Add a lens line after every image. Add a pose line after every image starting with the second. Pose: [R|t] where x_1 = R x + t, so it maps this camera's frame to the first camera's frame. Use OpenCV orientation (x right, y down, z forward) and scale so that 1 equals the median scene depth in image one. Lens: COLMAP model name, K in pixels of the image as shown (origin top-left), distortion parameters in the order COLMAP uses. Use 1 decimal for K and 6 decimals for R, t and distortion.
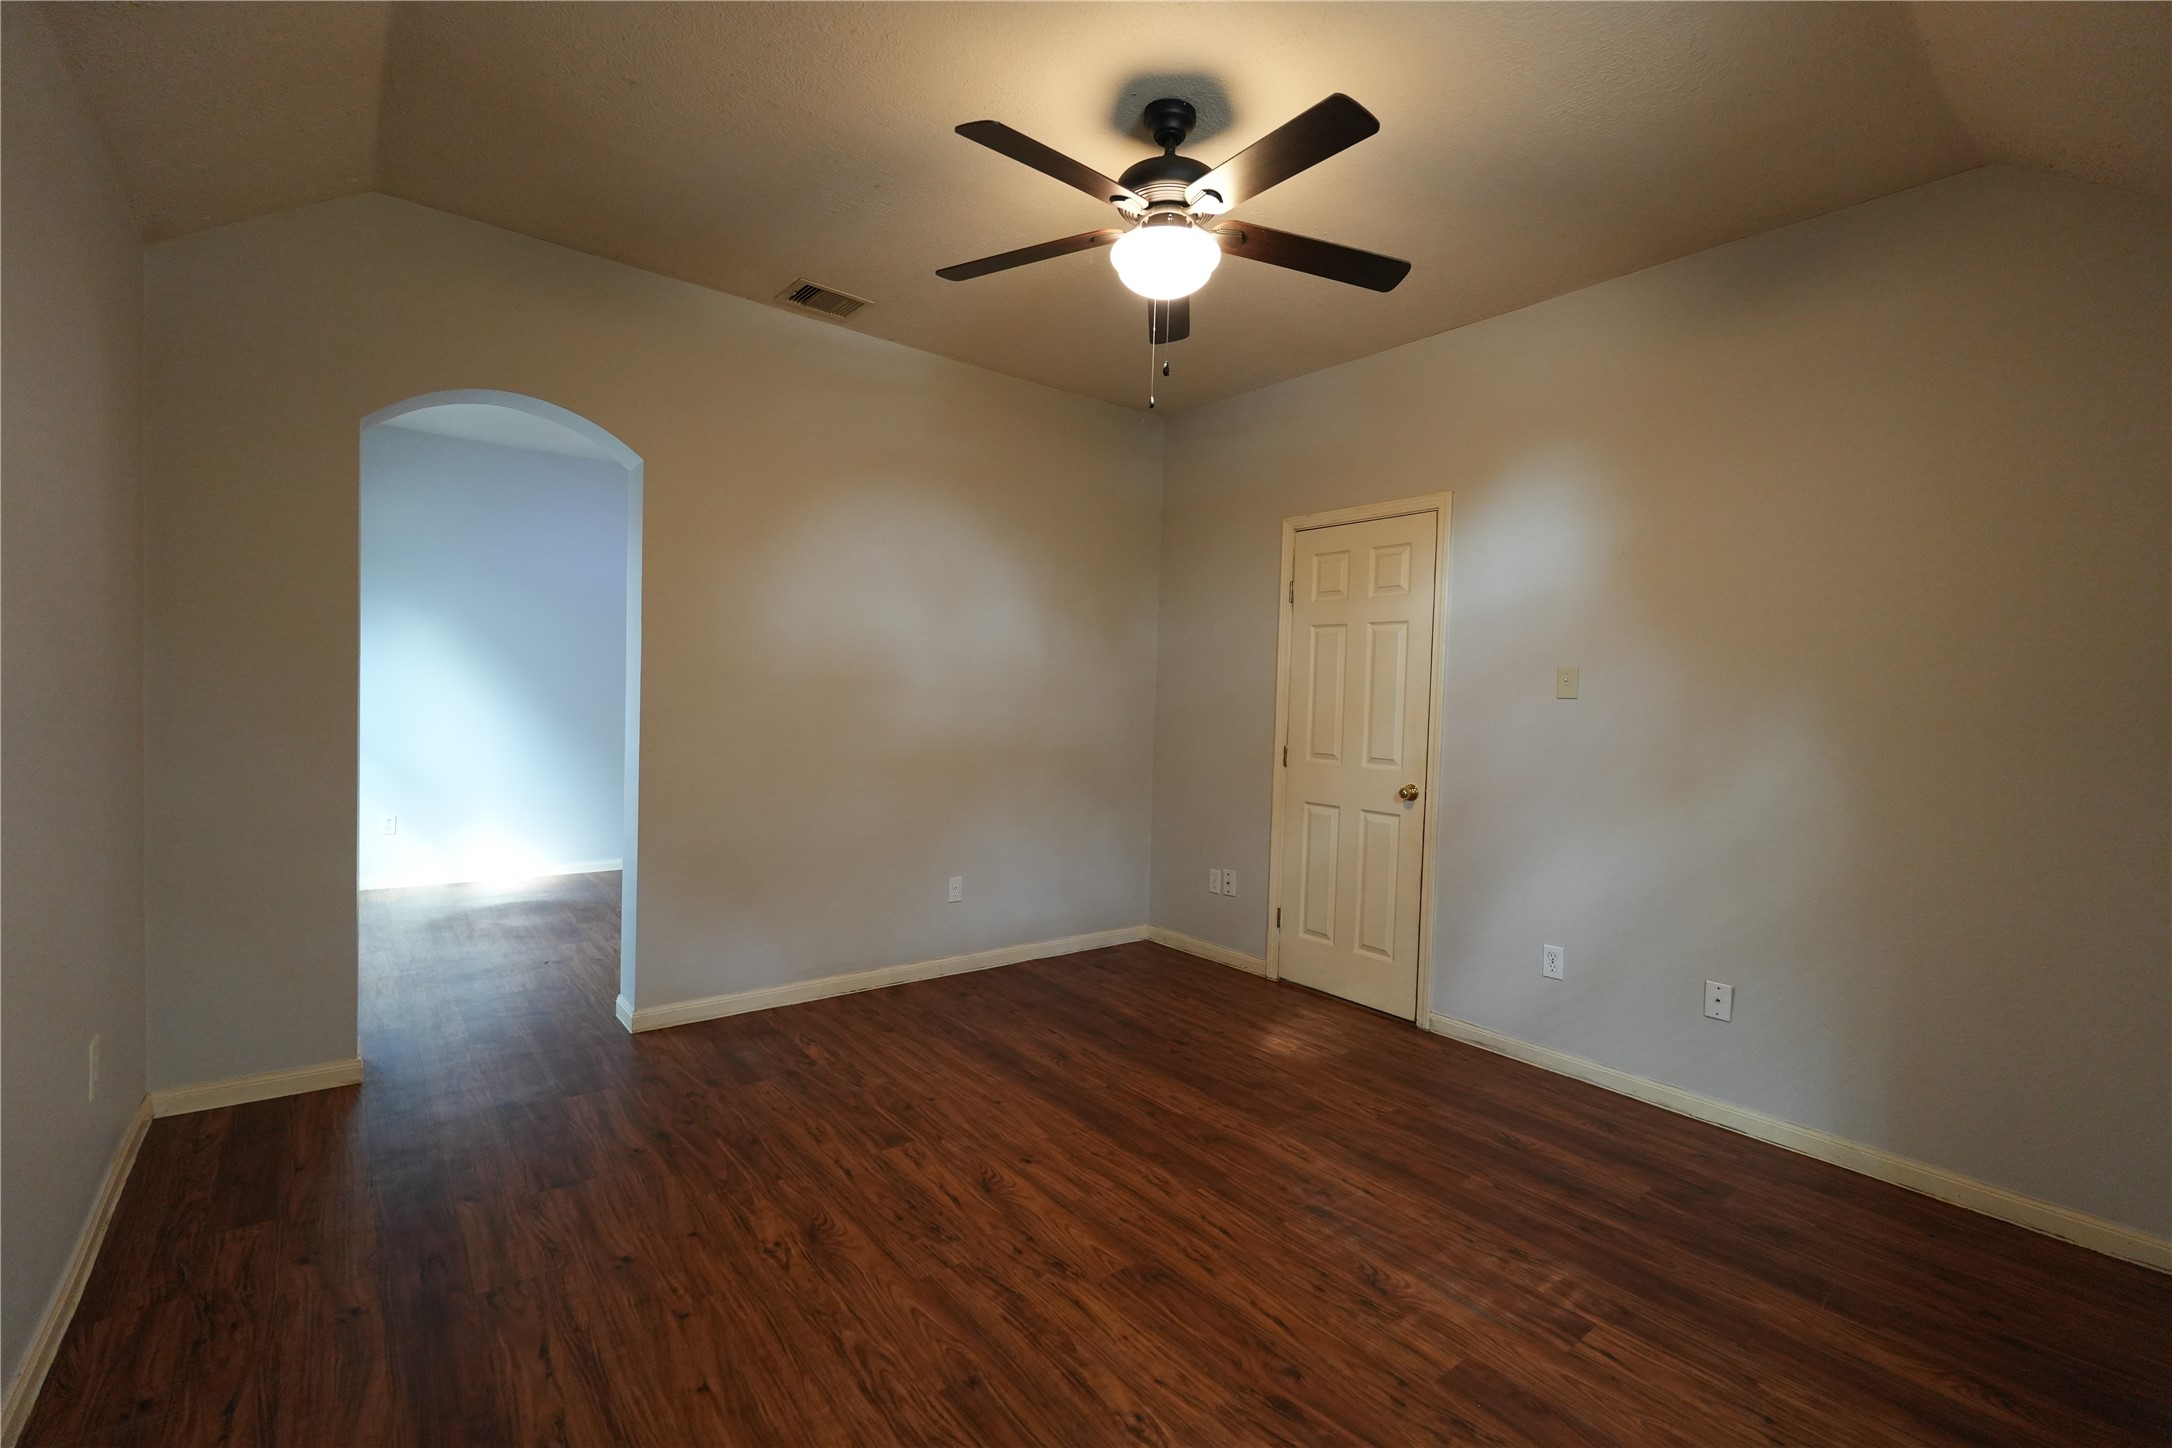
lens RADIAL K [[944.9, 0, 1082.3], [0, 944.9, 724.5], [0, 0, 1]] dist [0.000335, 0.000604]
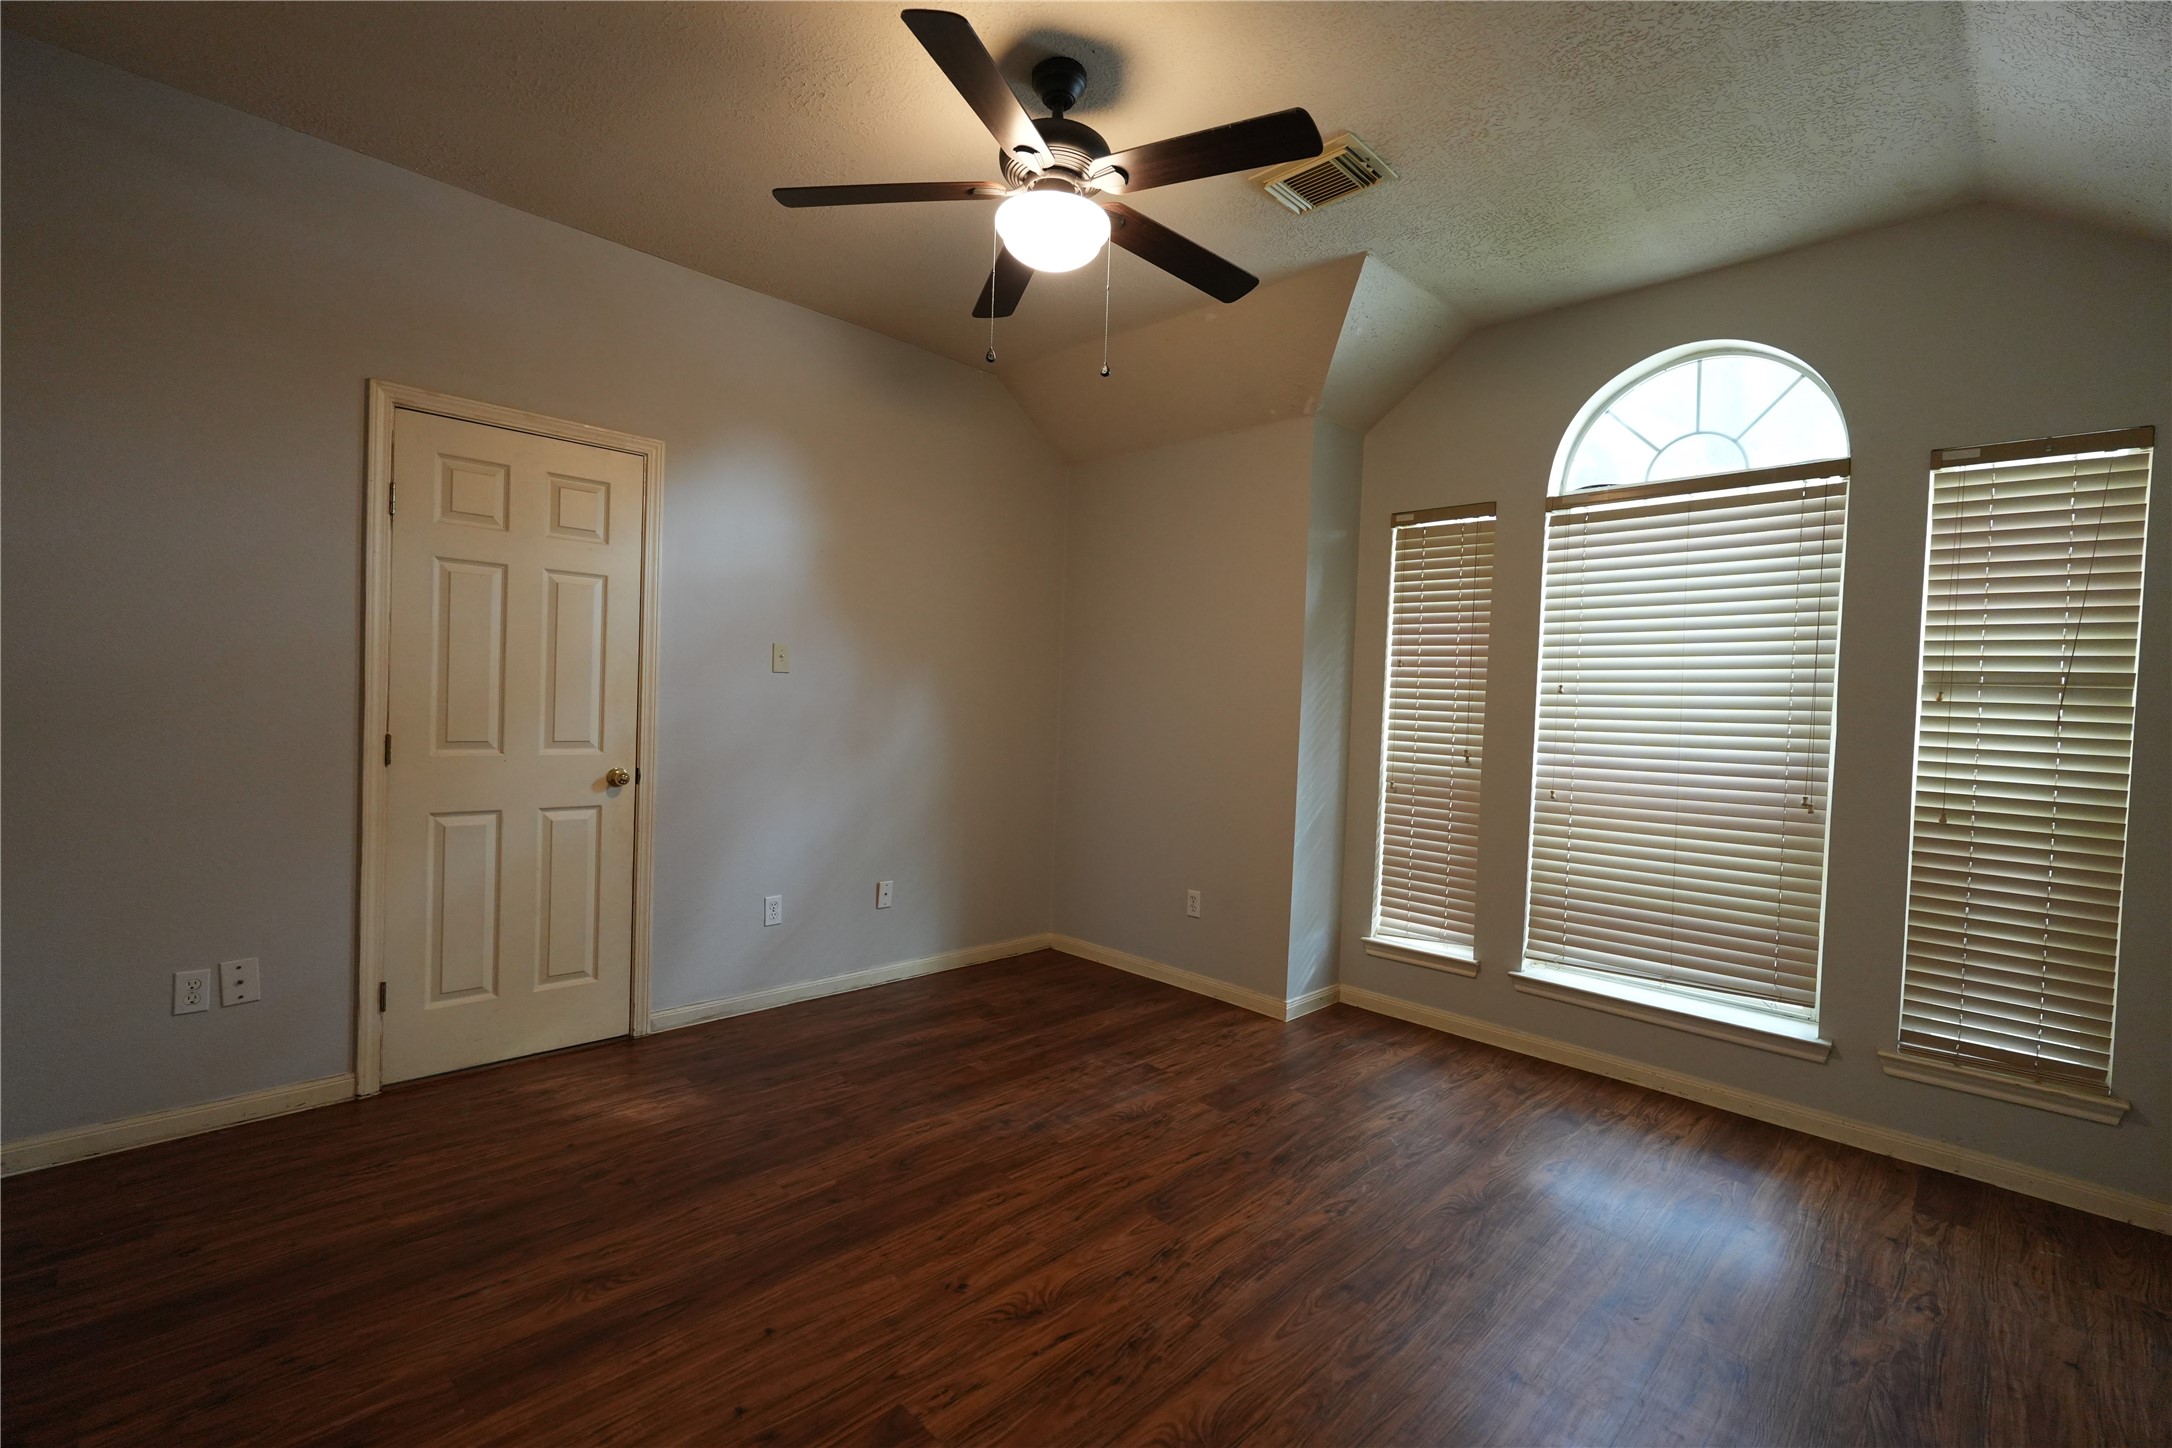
lens RADIAL K [[944.9, 0, 1092.5], [0, 944.9, 720.1], [0, 0, 1]] dist [0.000335, 0.000604]
pose [[-0.121215, -0.058288, 0.990913, -0.762497], [-0.013116, 0.998281, 0.057117, -0.047912], [-0.992540, -0.006074, -0.121771, 0.924036]]
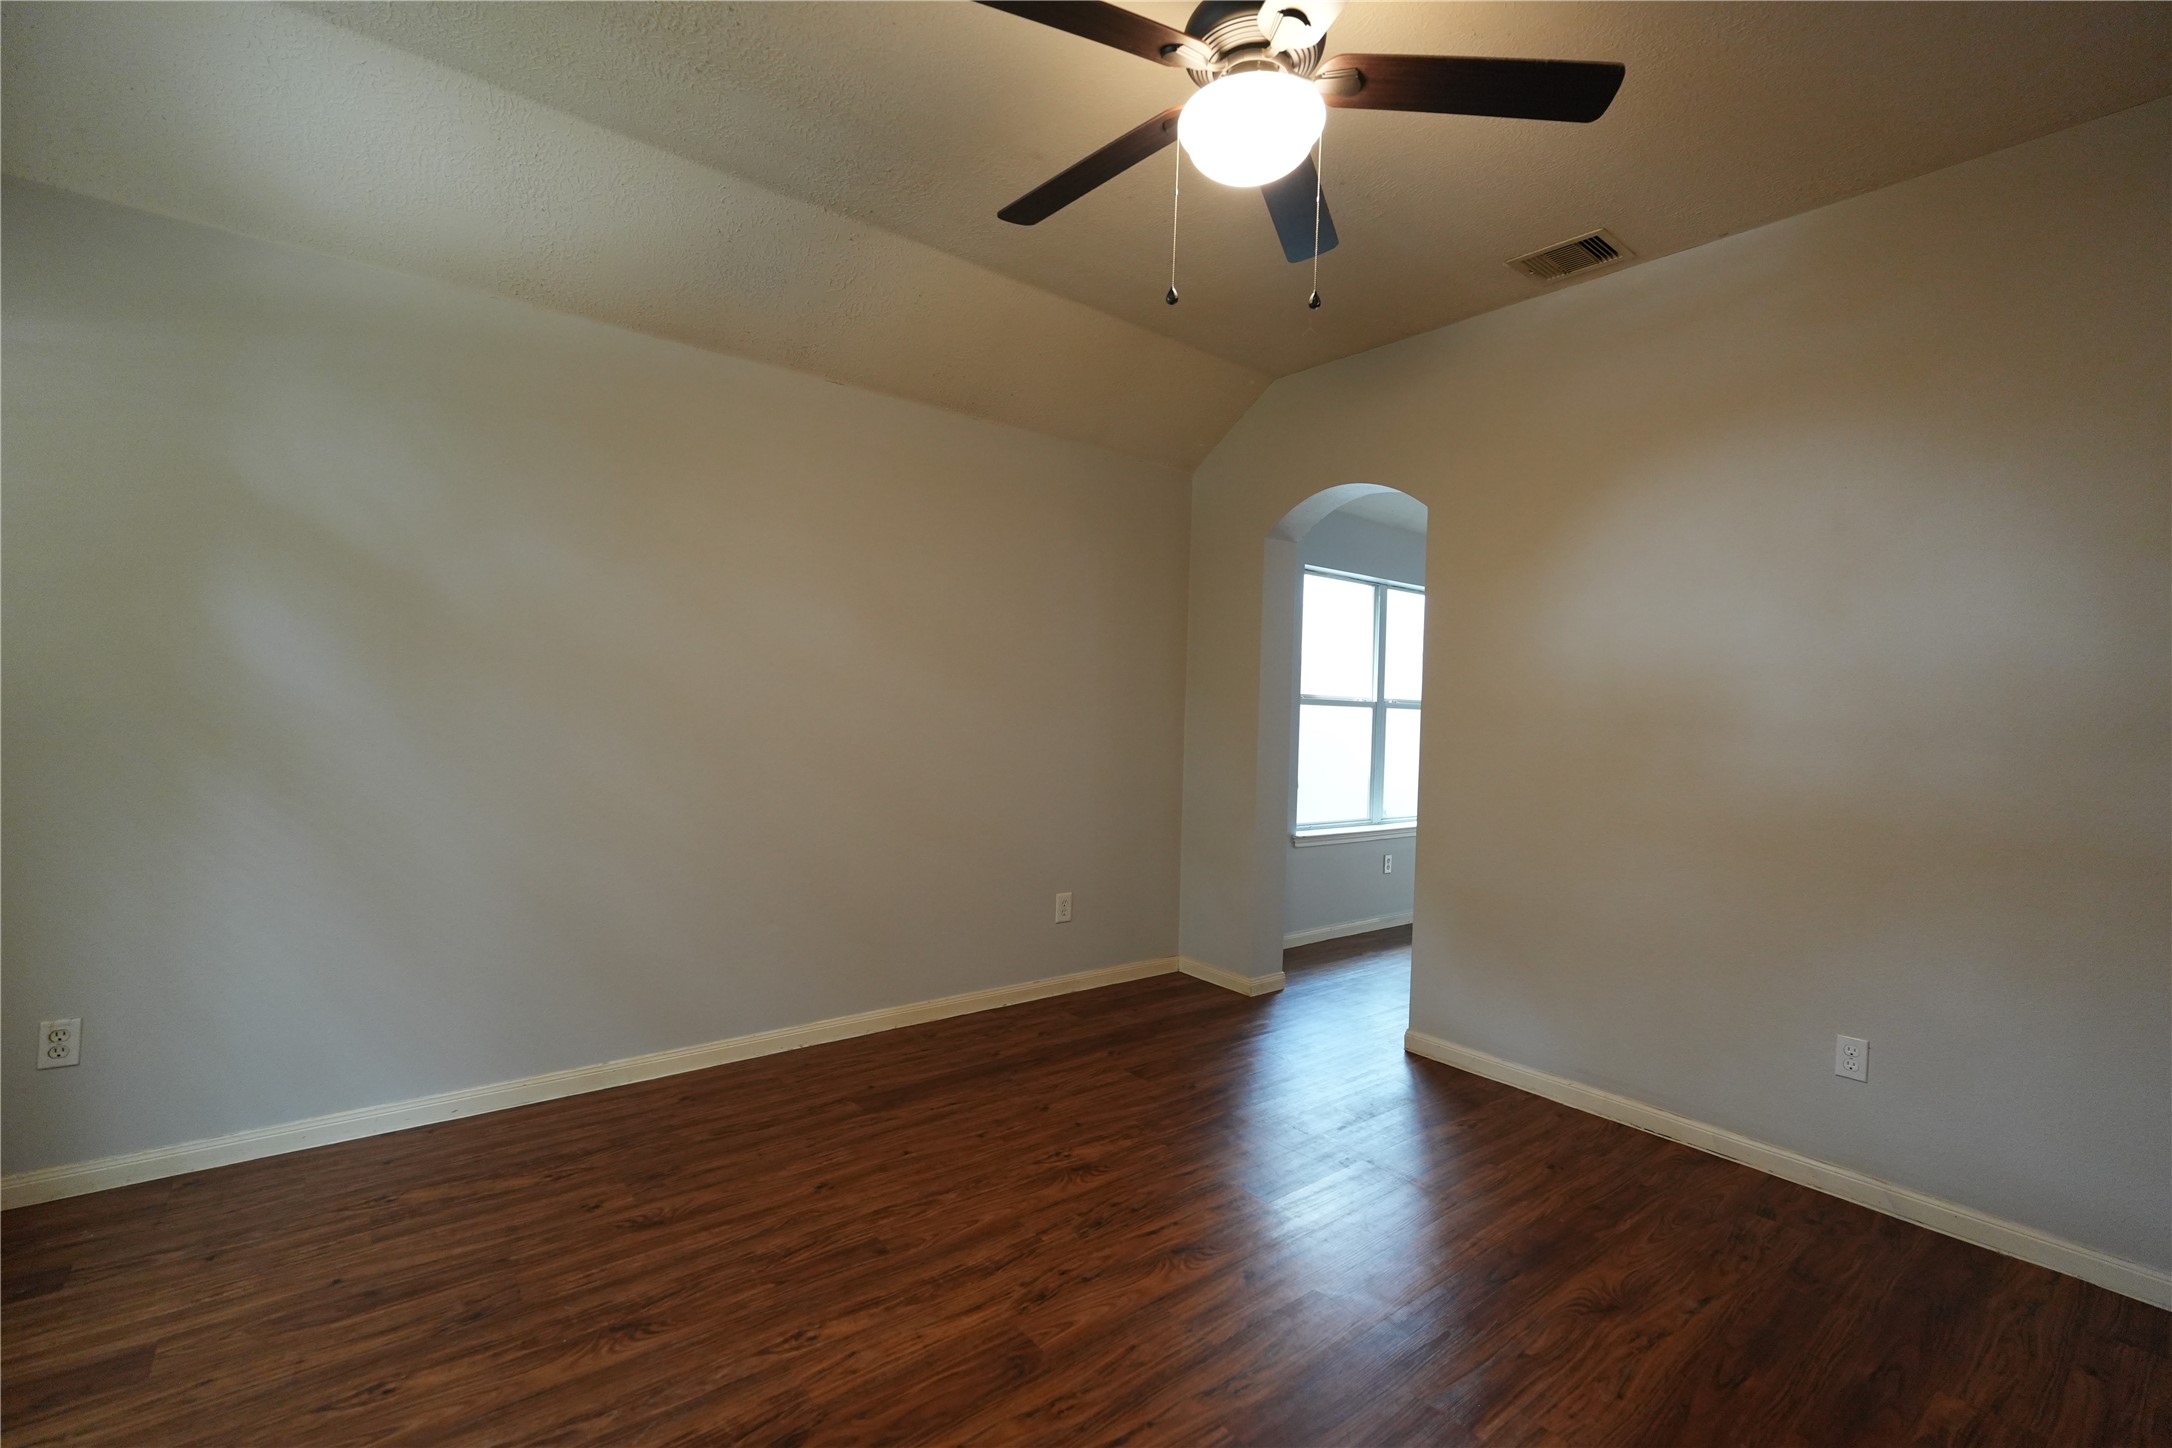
lens RADIAL K [[944.9, 0, 1087.2], [0, 944.9, 719.3], [0, 0, 1]] dist [0.000335, 0.000604]
pose [[0.003755, -0.018990, -0.999813, 0.722431], [-0.060770, 0.997967, -0.019184, 0.001711], [0.998145, 0.060830, 0.002593, 0.772416]]
